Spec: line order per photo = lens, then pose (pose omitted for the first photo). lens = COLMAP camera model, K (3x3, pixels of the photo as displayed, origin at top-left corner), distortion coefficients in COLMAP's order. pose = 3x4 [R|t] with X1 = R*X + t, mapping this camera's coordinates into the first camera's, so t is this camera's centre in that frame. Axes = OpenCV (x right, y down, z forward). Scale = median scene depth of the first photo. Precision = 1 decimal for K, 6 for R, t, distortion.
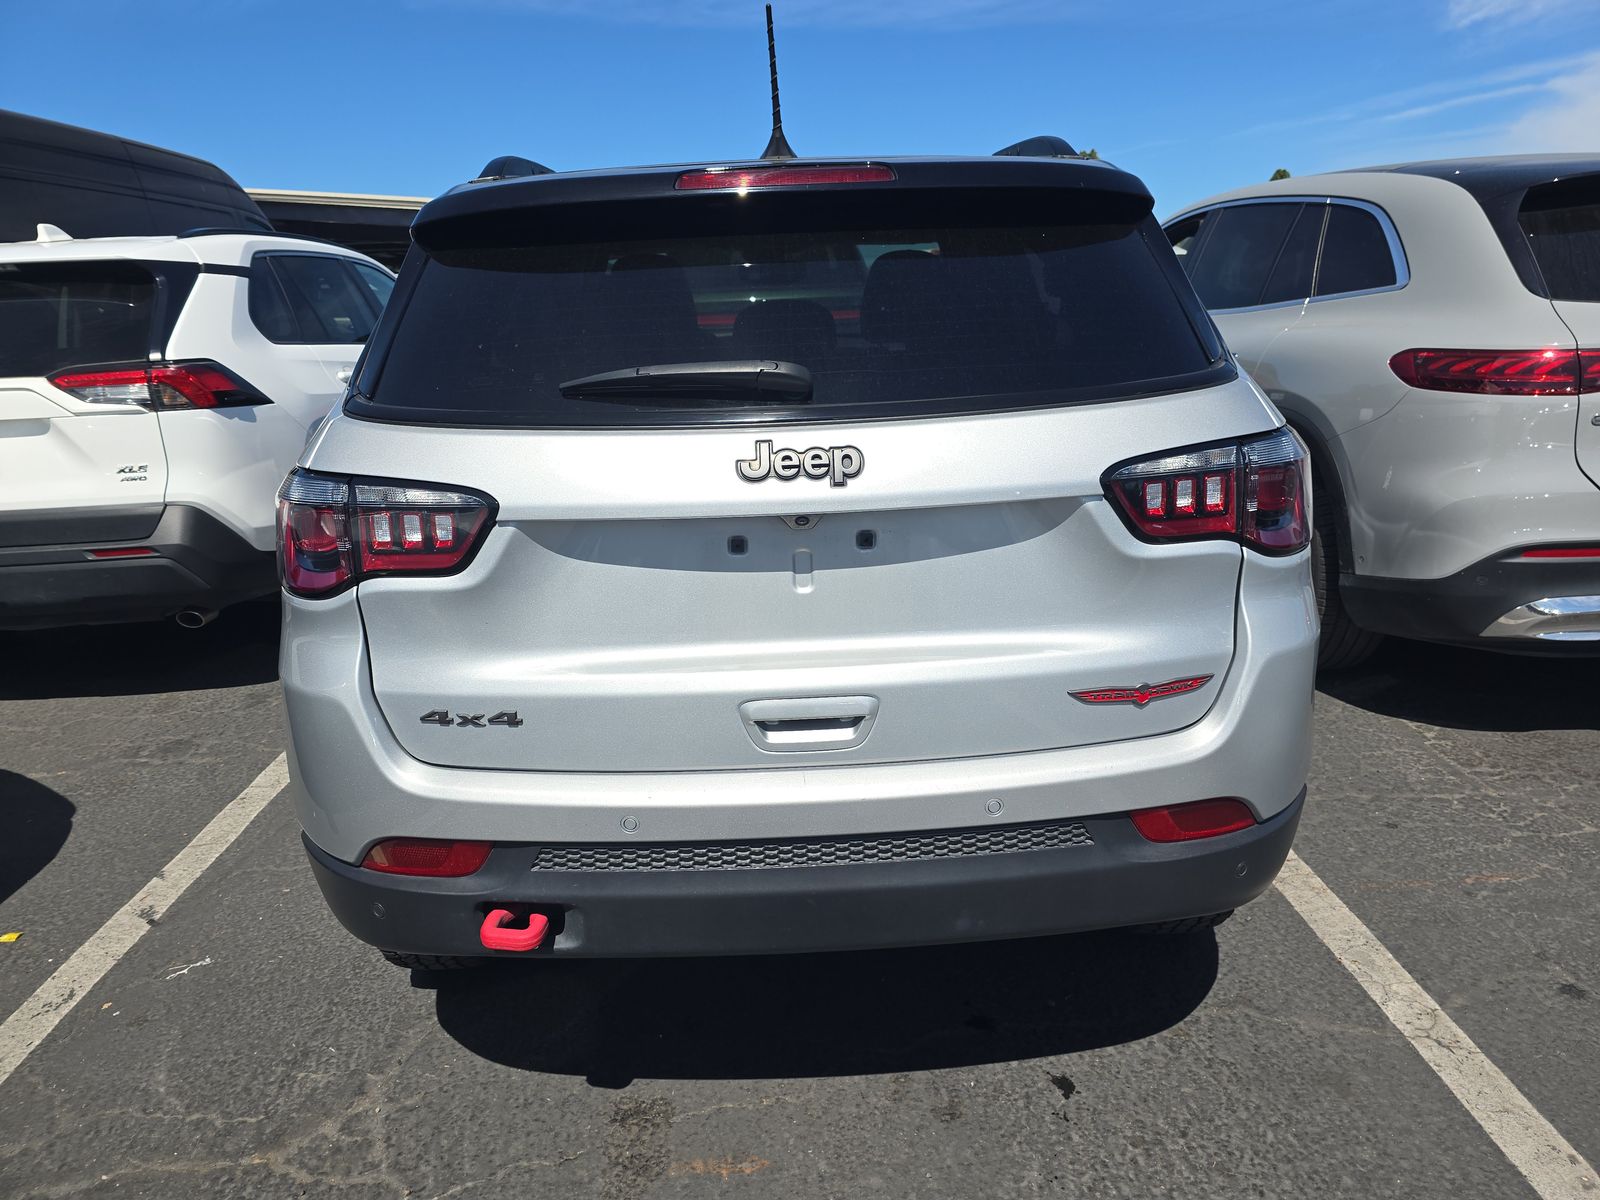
lens RADIAL K [[1109.7, 0, 800.0], [0, 1109.7, 600.0], [0, 0, 1]] dist [0.055915, -0.067240]
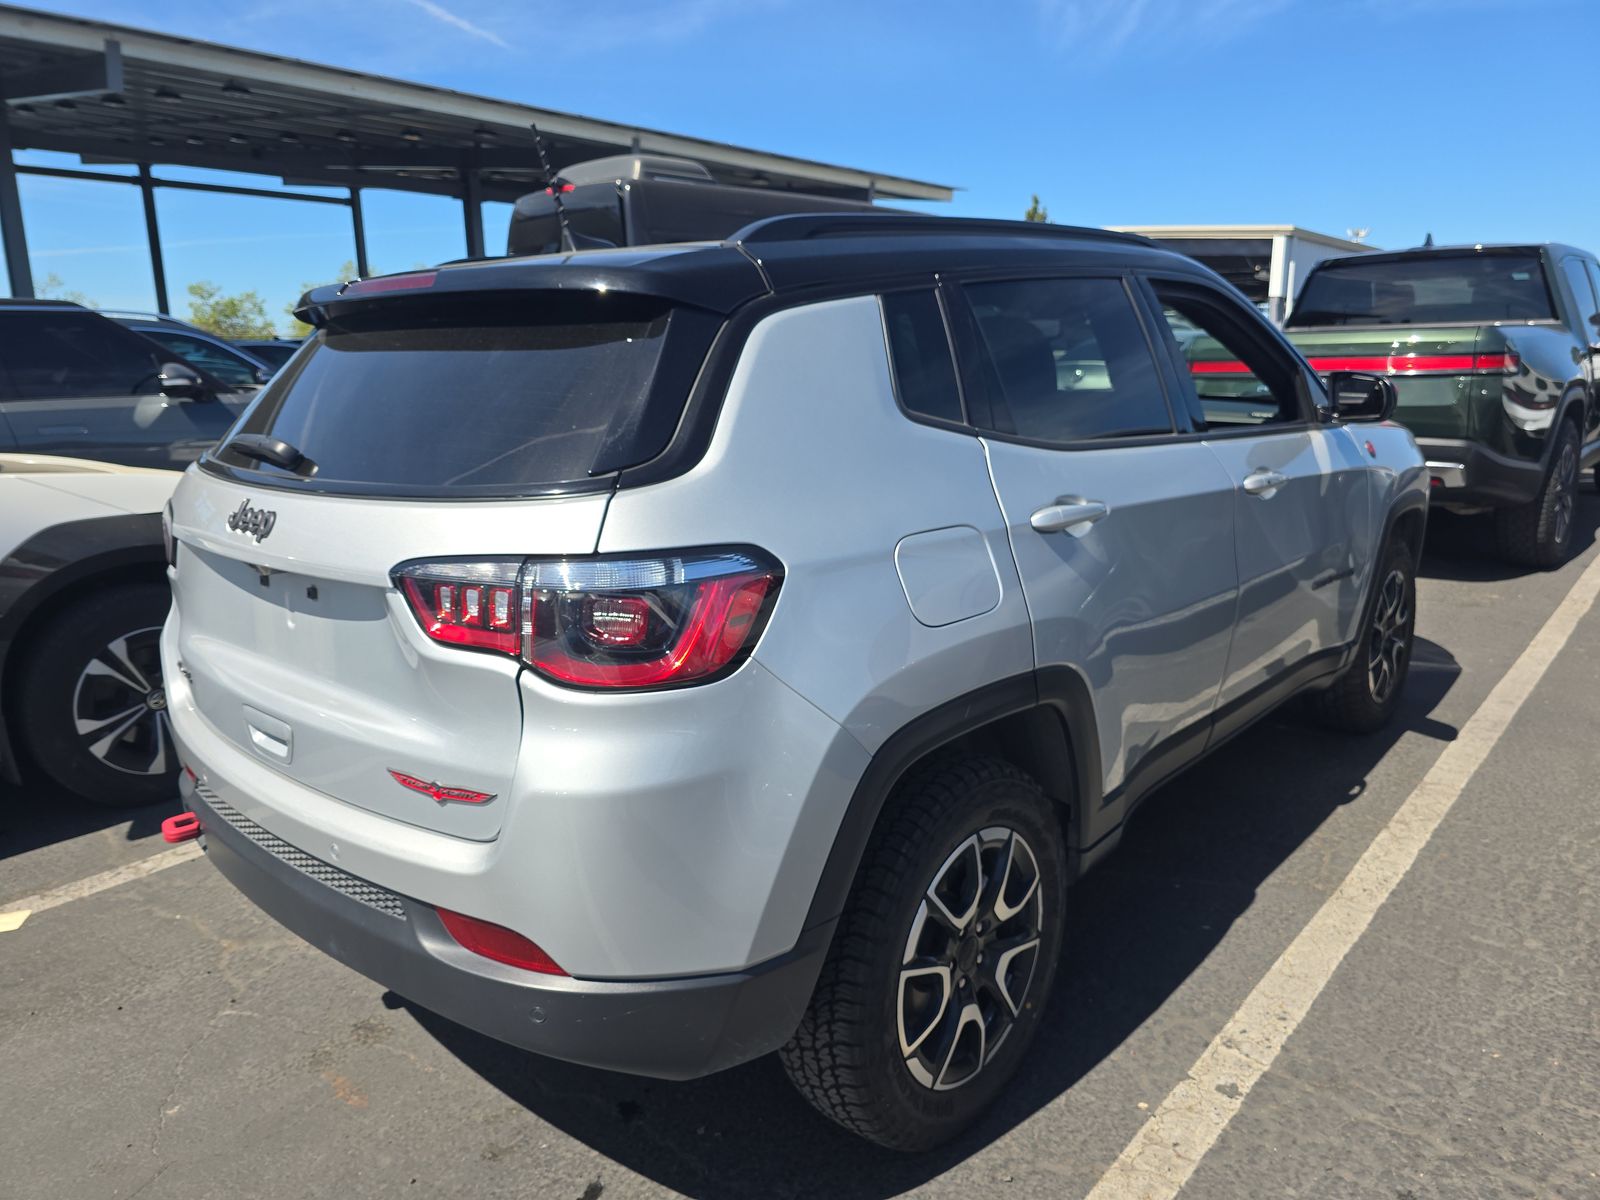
lens RADIAL K [[1109.7, 0, 800.0], [0, 1109.7, 600.0], [0, 0, 1]] dist [0.055915, -0.067240]
pose [[0.724818, 0.176186, -0.666031, 1.197798], [-0.188898, 0.980521, 0.053807, -0.203705], [0.662538, 0.086812, 0.743981, 0.456643]]
